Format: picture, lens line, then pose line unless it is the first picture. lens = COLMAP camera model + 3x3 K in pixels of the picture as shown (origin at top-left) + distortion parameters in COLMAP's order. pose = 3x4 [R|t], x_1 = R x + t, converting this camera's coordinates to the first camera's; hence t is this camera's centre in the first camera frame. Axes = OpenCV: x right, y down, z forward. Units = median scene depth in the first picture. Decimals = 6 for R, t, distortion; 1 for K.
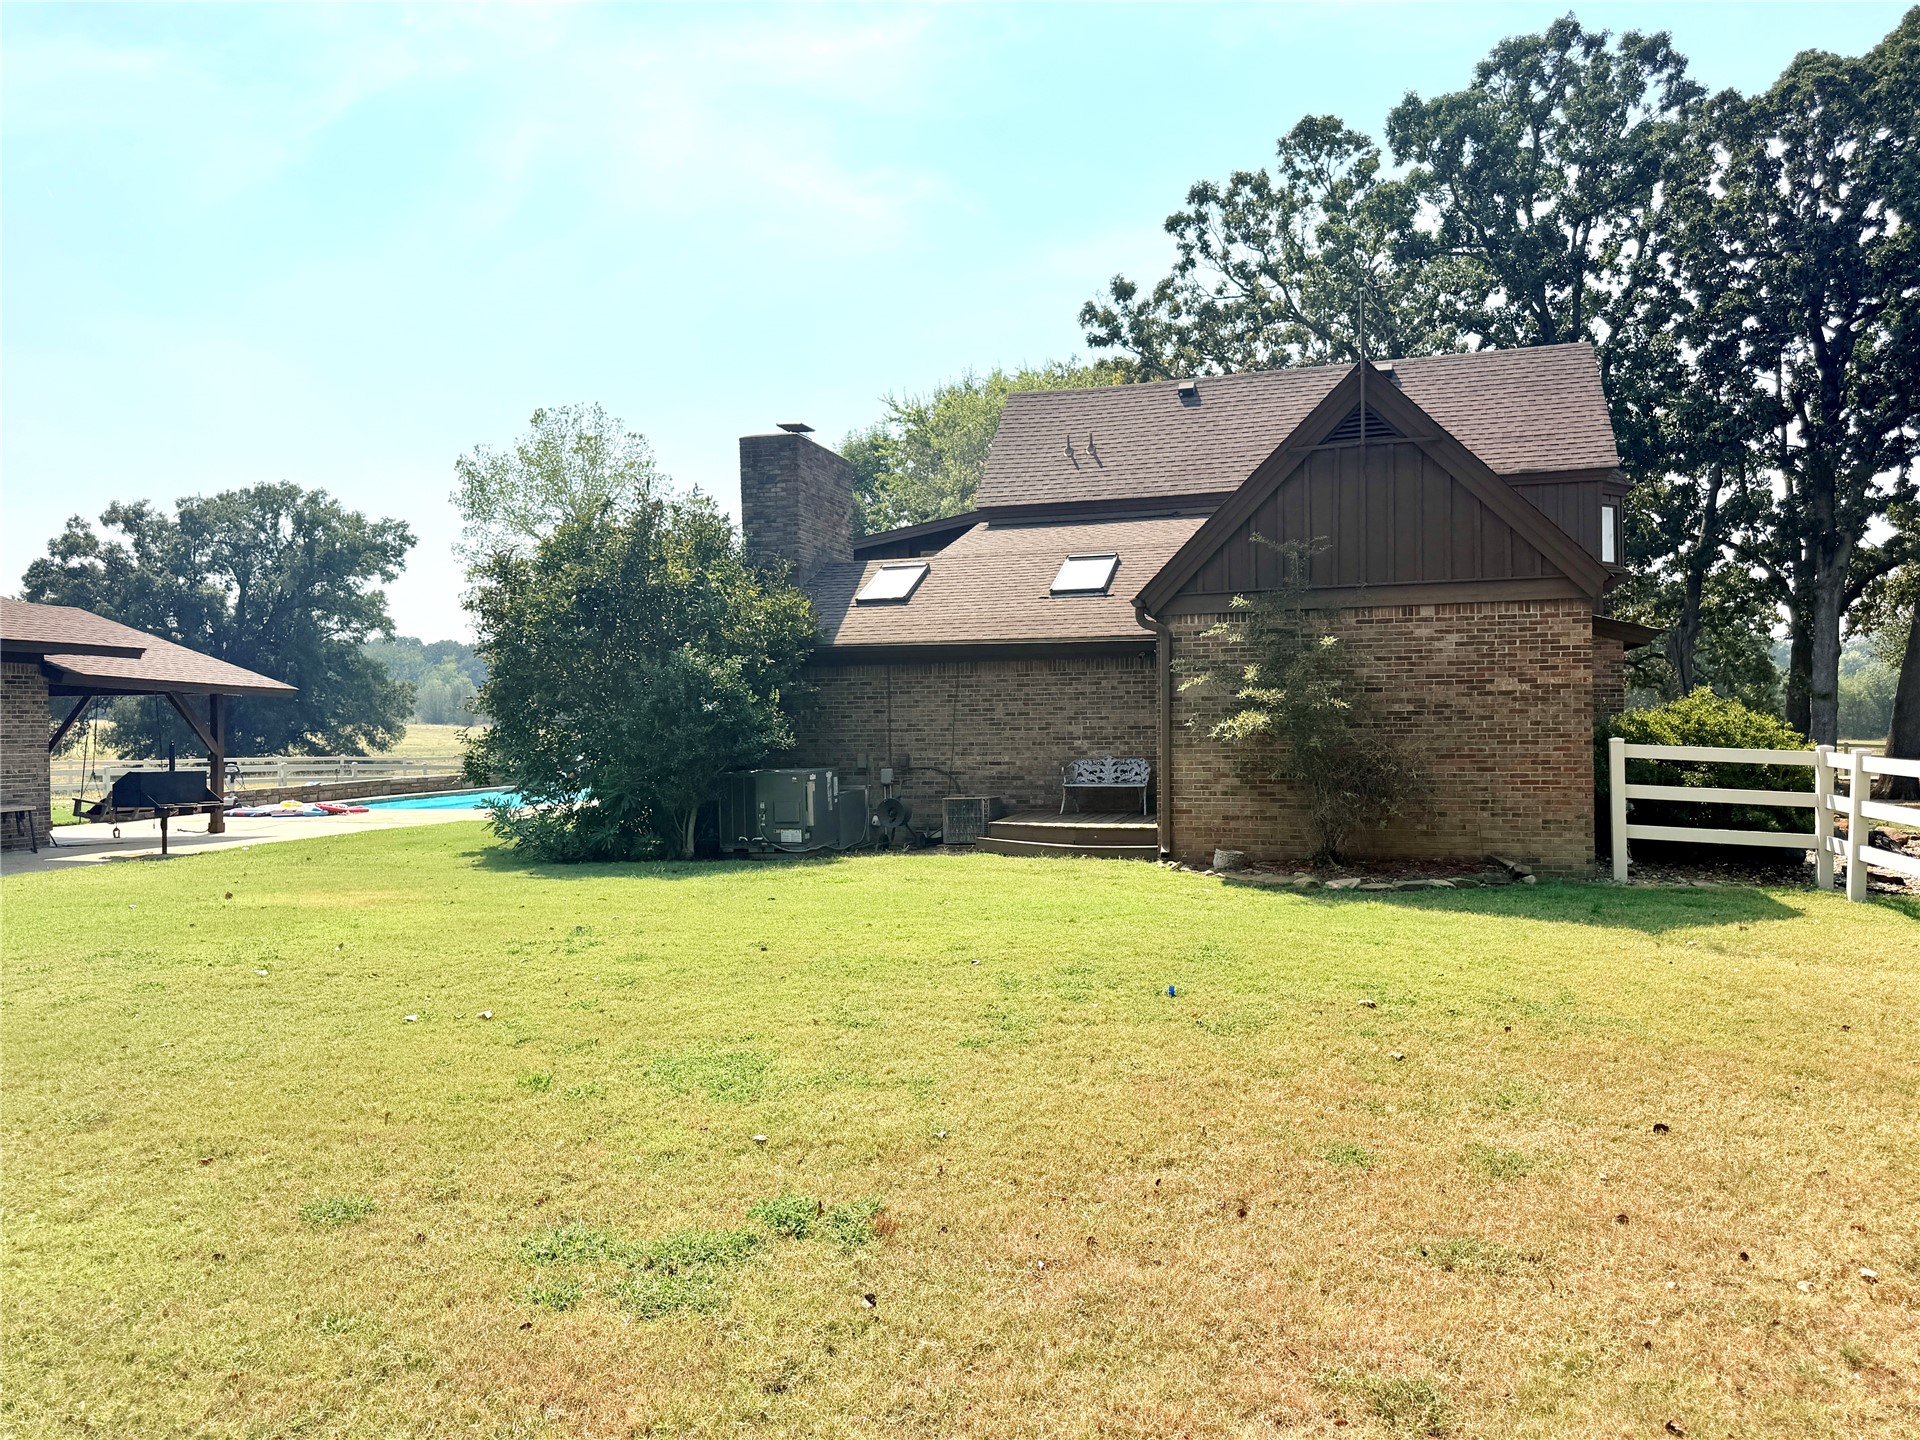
lens RADIAL K [[1359.1, 0, 977.0], [0, 1359.1, 755.8], [0, 0, 1]] dist [0.017878, -0.022770]
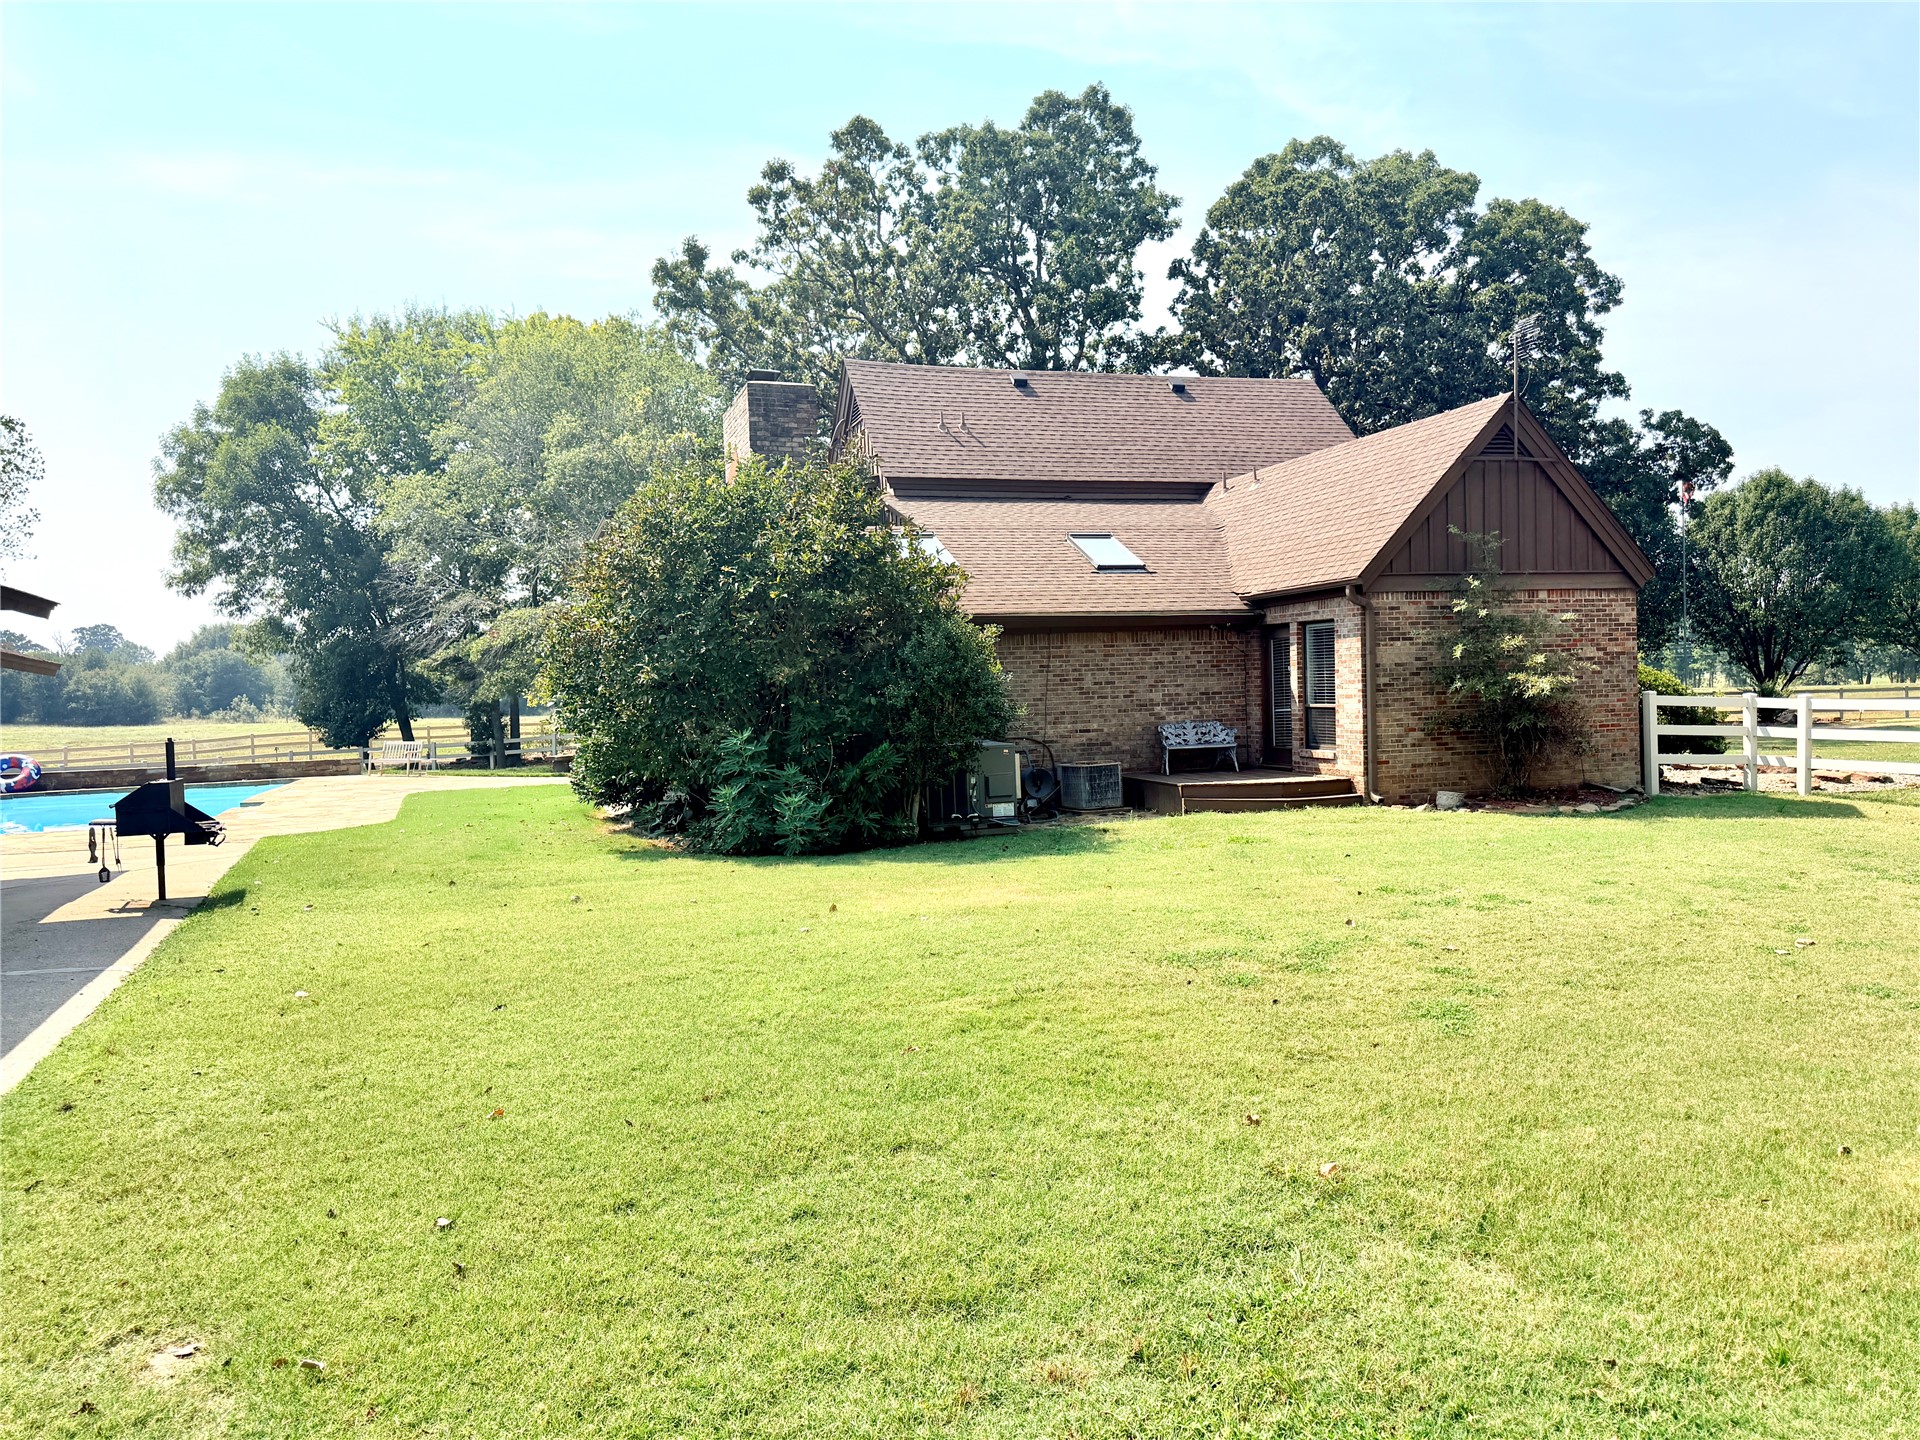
lens RADIAL K [[1359.1, 0, 977.6], [0, 1359.1, 747.4], [0, 0, 1]] dist [0.017878, -0.022770]
pose [[0.823900, -0.038995, 0.565391, -0.640428], [0.034027, 0.999234, 0.019332, -0.004723], [-0.565712, 0.003310, 0.824596, 0.190698]]
